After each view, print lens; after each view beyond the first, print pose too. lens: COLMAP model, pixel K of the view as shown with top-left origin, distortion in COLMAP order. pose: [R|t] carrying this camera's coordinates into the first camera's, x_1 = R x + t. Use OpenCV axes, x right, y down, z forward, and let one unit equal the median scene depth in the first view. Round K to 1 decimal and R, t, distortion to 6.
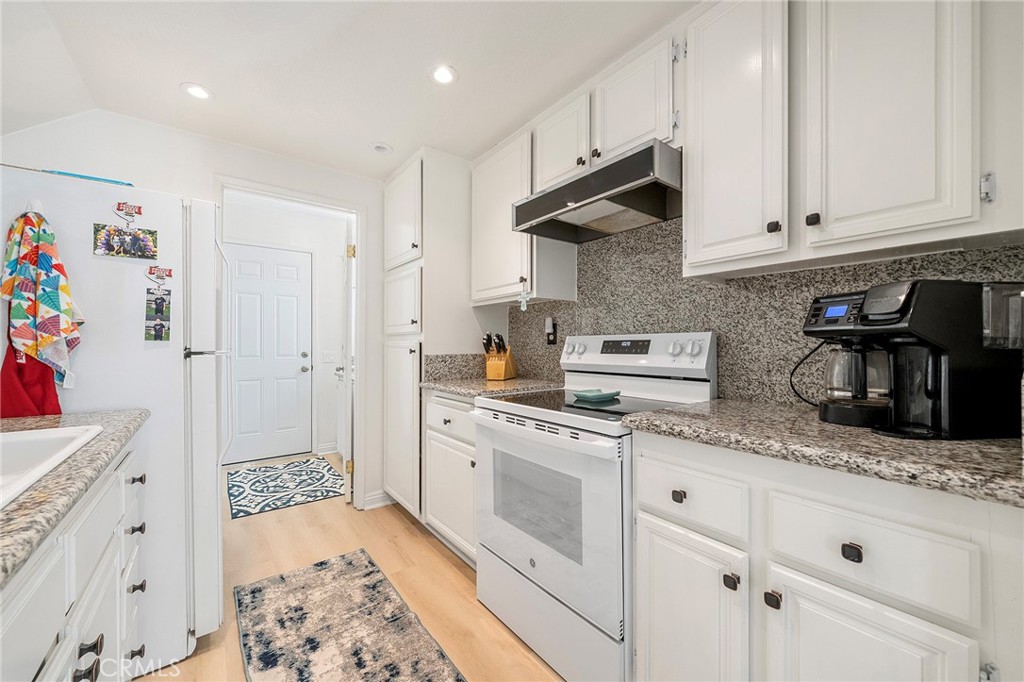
lens RADIAL K [[387.5, 0, 514.4], [0, 387.5, 343.0], [0, 0, 1]] dist [0.000064, 0.000003]
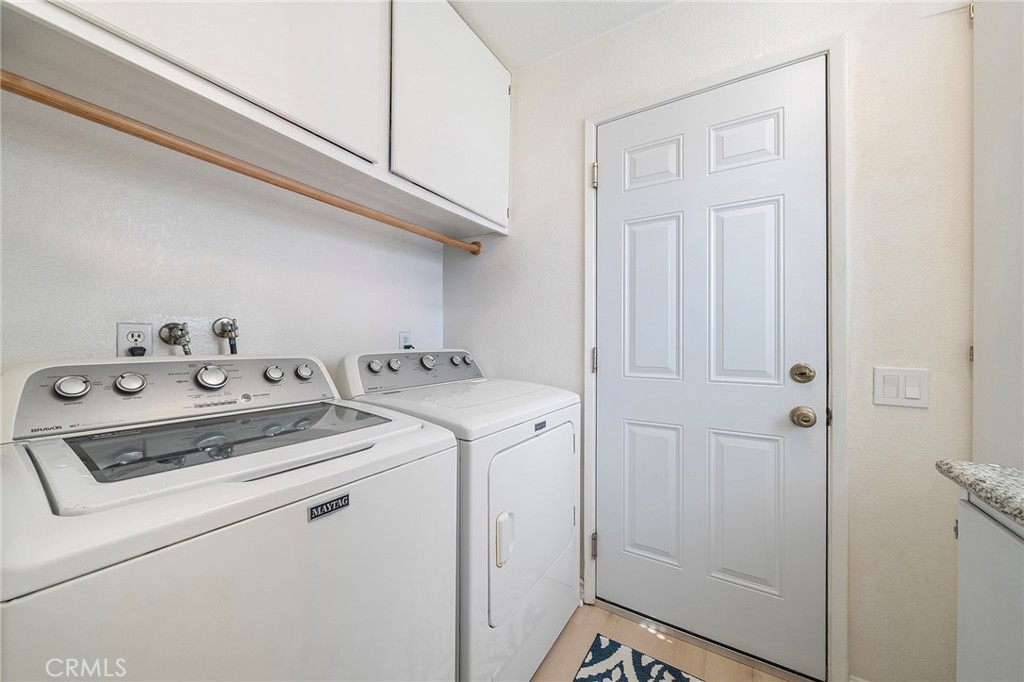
lens RADIAL K [[350.8, 0, 516.0], [0, 350.8, 340.6], [0, 0, 1]] dist [-0.002121, -0.000047]
pose [[0.326546, -0.004534, -0.945170, -0.354045], [-0.000776, 0.999987, -0.005066, 0.004850], [0.945181, 0.002388, 0.326539, 0.700573]]
